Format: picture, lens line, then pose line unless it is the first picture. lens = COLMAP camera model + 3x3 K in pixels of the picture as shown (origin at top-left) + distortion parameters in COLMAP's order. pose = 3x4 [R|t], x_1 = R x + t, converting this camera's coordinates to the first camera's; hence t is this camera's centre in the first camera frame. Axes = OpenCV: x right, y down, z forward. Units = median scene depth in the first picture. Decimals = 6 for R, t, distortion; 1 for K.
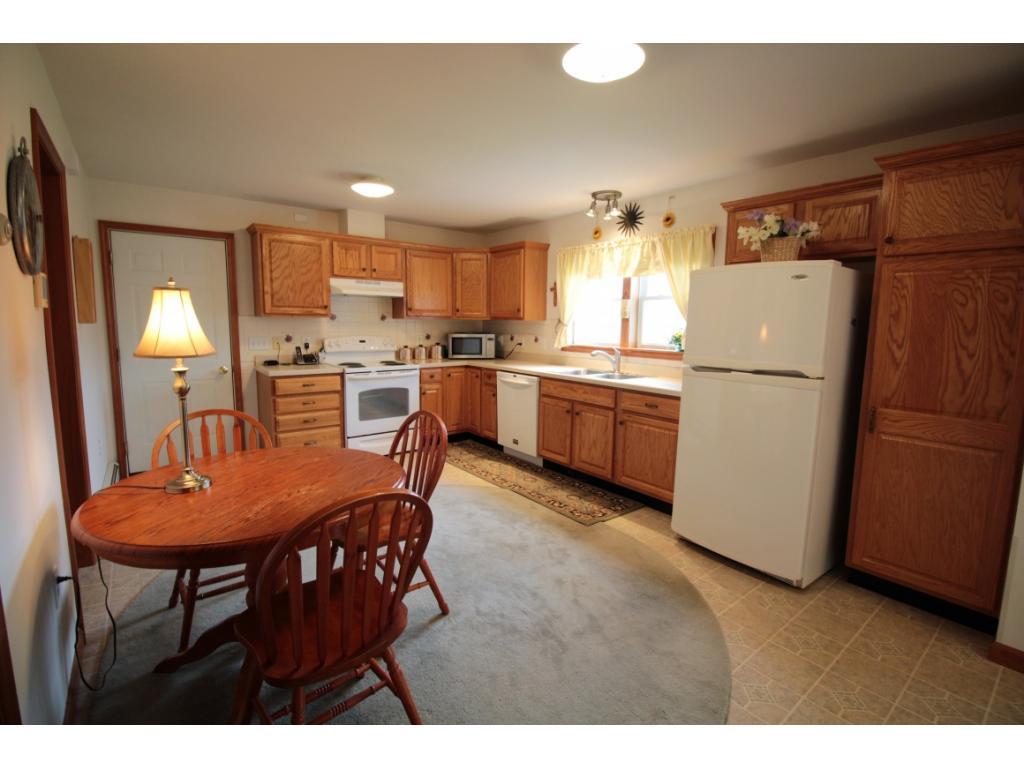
lens RADIAL K [[474.9, 0, 513.9], [0, 474.9, 381.7], [0, 0, 1]] dist [-0.021709, -0.001953]
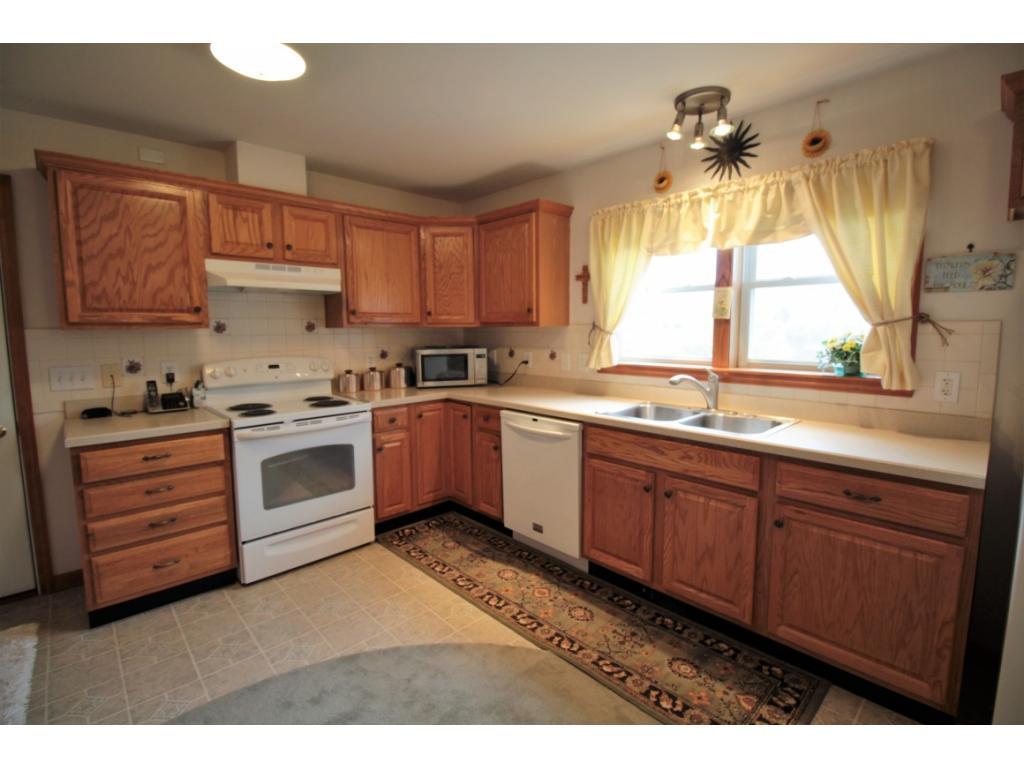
lens RADIAL K [[474.9, 0, 514.7], [0, 474.9, 378.7], [0, 0, 1]] dist [-0.021709, -0.001953]
pose [[0.995447, -0.030854, 0.090190, -0.078075], [0.032716, 0.999280, -0.019238, -0.054773], [-0.089531, 0.022101, 0.995739, 0.425705]]
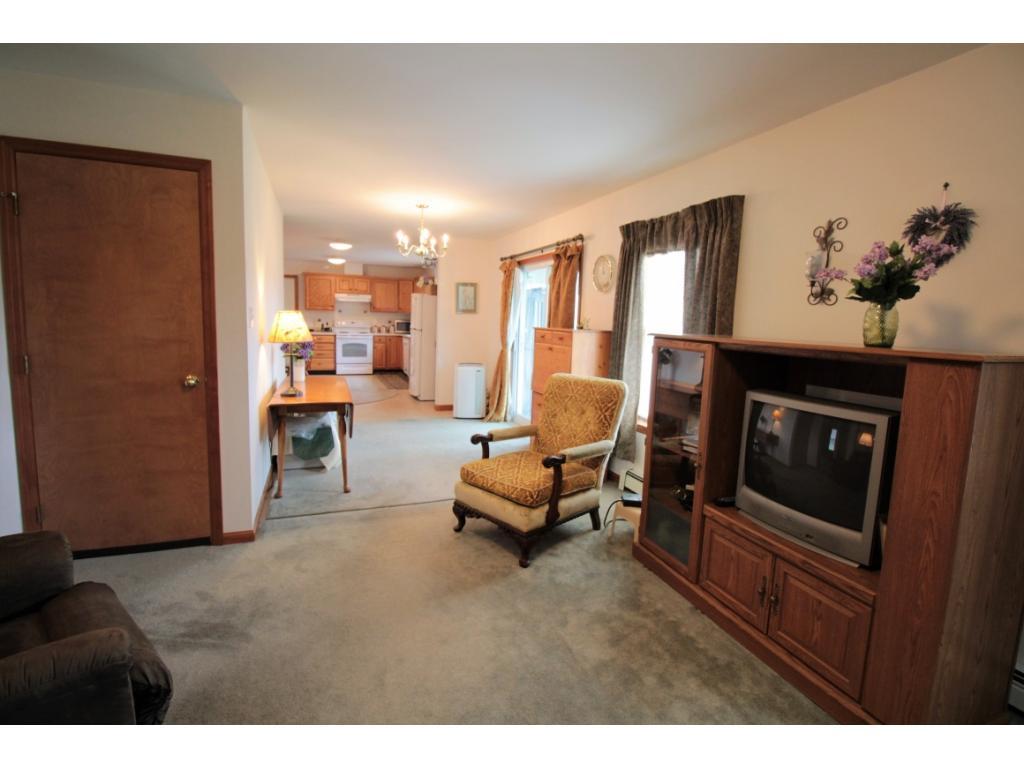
lens RADIAL K [[474.9, 0, 513.0], [0, 474.9, 386.7], [0, 0, 1]] dist [-0.021709, -0.001953]
pose [[0.953929, 0.062947, -0.293356, 1.170105], [-0.059580, 0.998015, 0.020411, 0.135058], [0.294058, -0.001992, 0.955785, -0.962128]]
